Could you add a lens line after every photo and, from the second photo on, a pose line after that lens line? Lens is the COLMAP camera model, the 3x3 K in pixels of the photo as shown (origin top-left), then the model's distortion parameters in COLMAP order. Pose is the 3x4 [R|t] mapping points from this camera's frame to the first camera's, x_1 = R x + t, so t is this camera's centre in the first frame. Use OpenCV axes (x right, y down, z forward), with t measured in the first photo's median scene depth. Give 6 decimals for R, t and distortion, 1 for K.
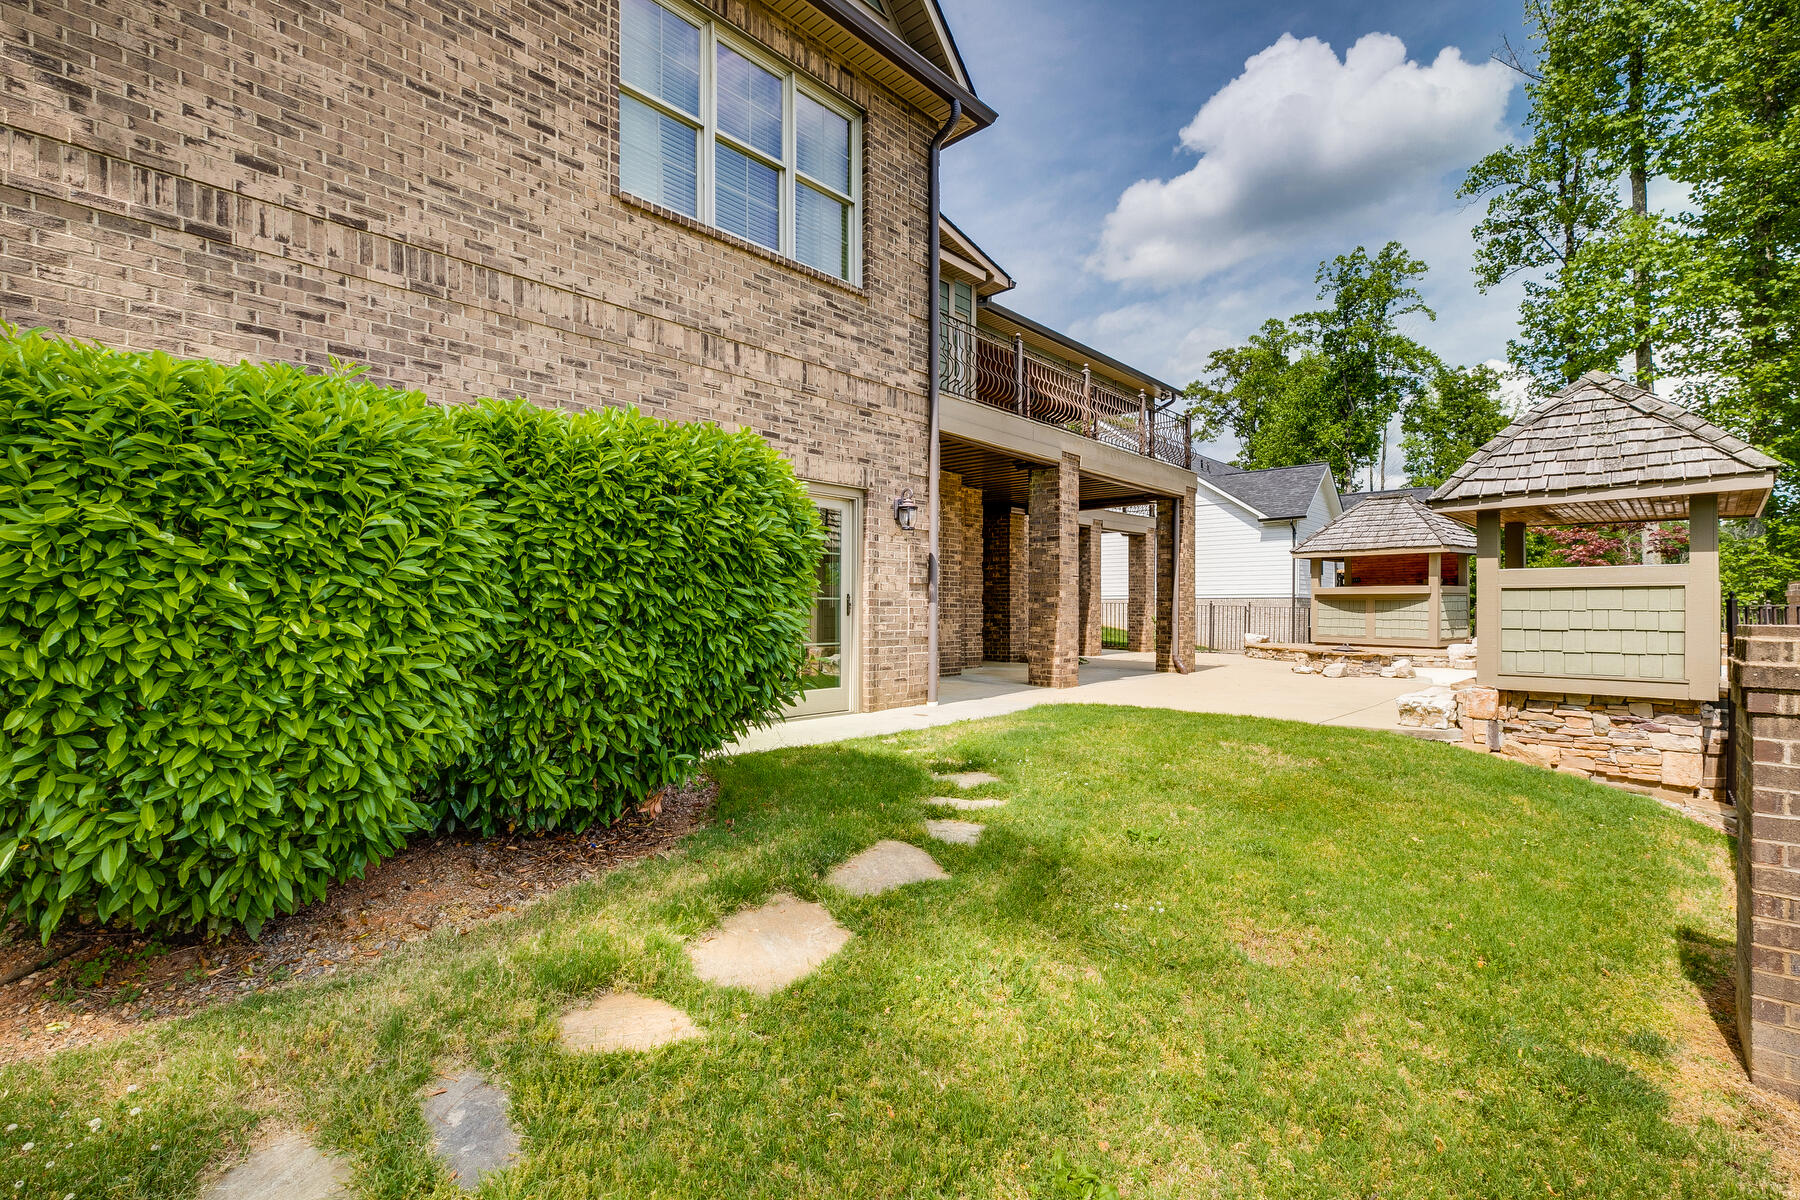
lens RADIAL K [[807.8, 0, 900.7], [0, 807.8, 607.0], [0, 0, 1]] dist [0.003163, 0.000250]
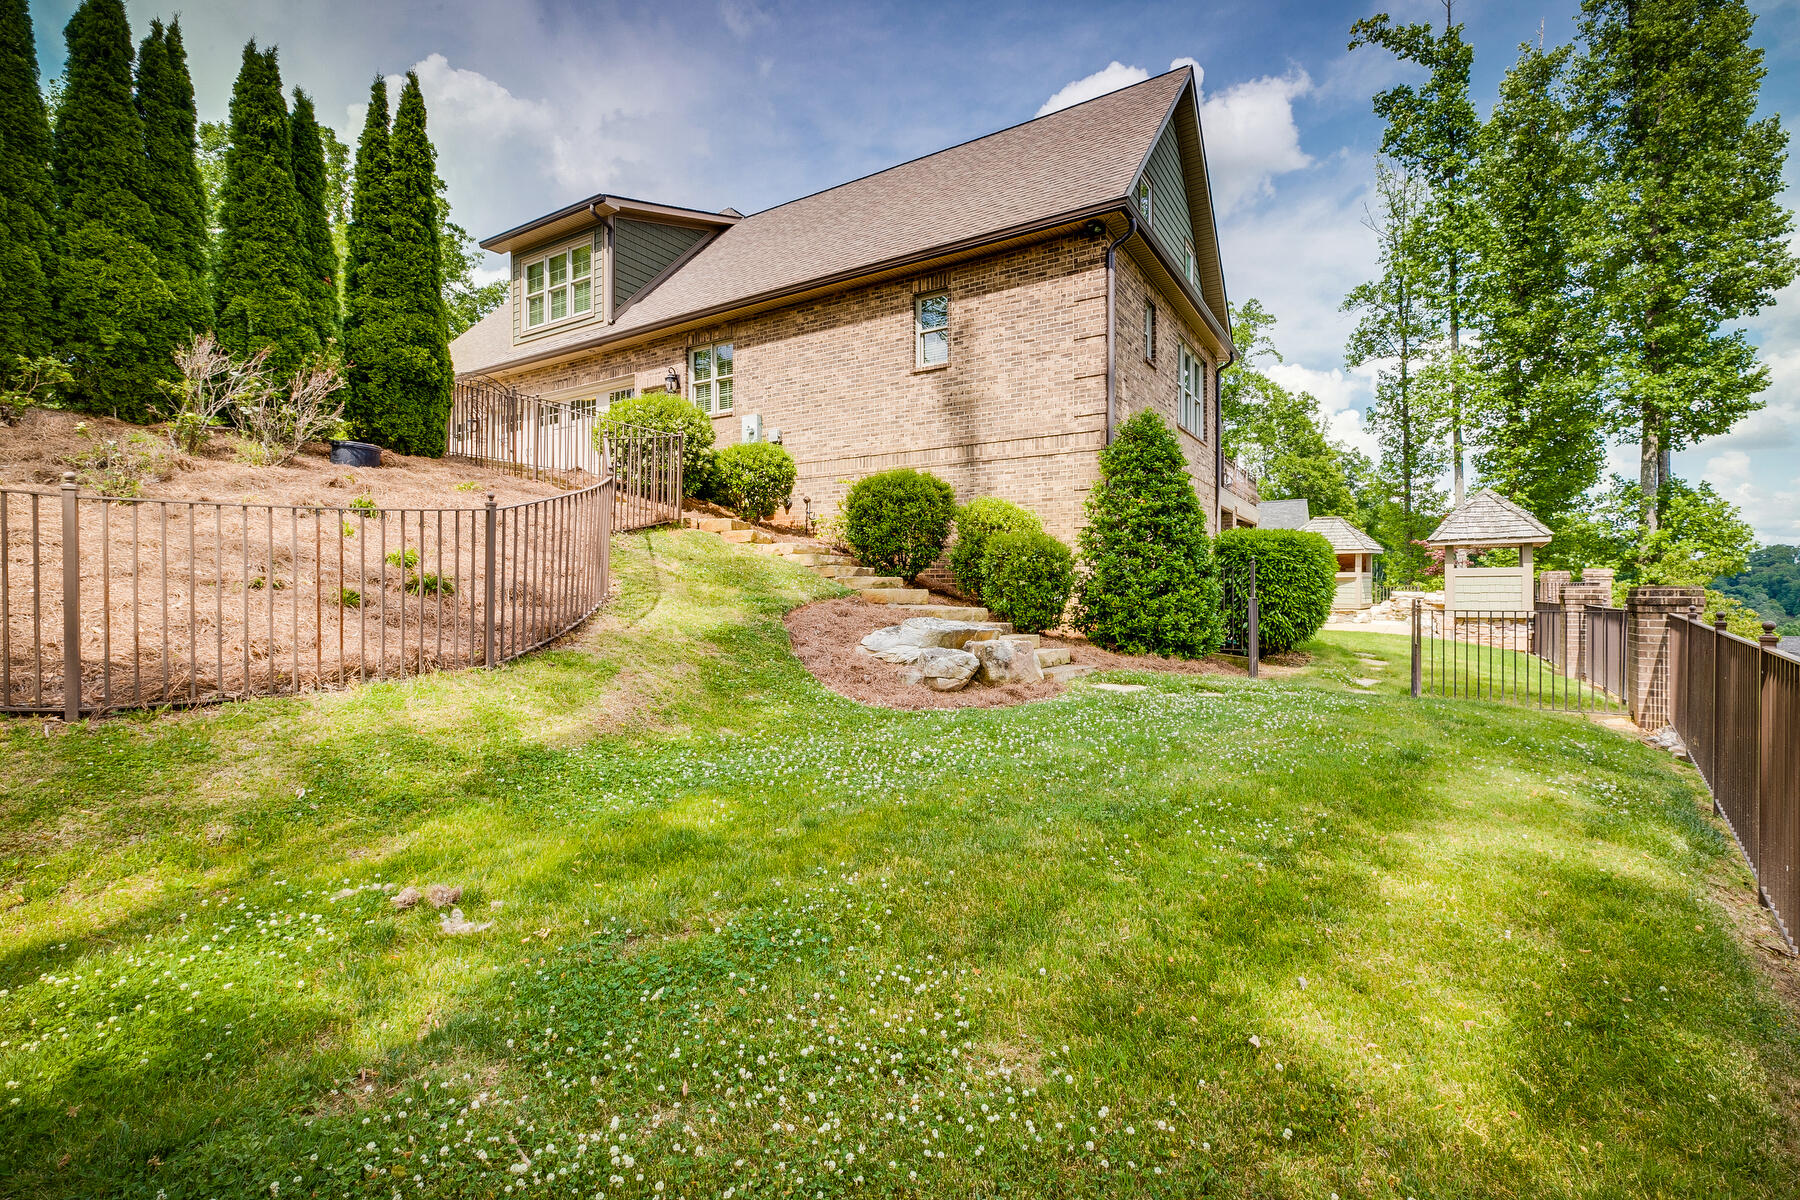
lens RADIAL K [[807.8, 0, 898.3], [0, 807.8, 595.2], [0, 0, 1]] dist [0.003163, 0.000250]
pose [[0.981616, -0.007699, 0.190709, -0.403003], [0.006066, 0.999940, 0.009146, 0.000137], [-0.190768, -0.007821, 0.981604, -0.317195]]
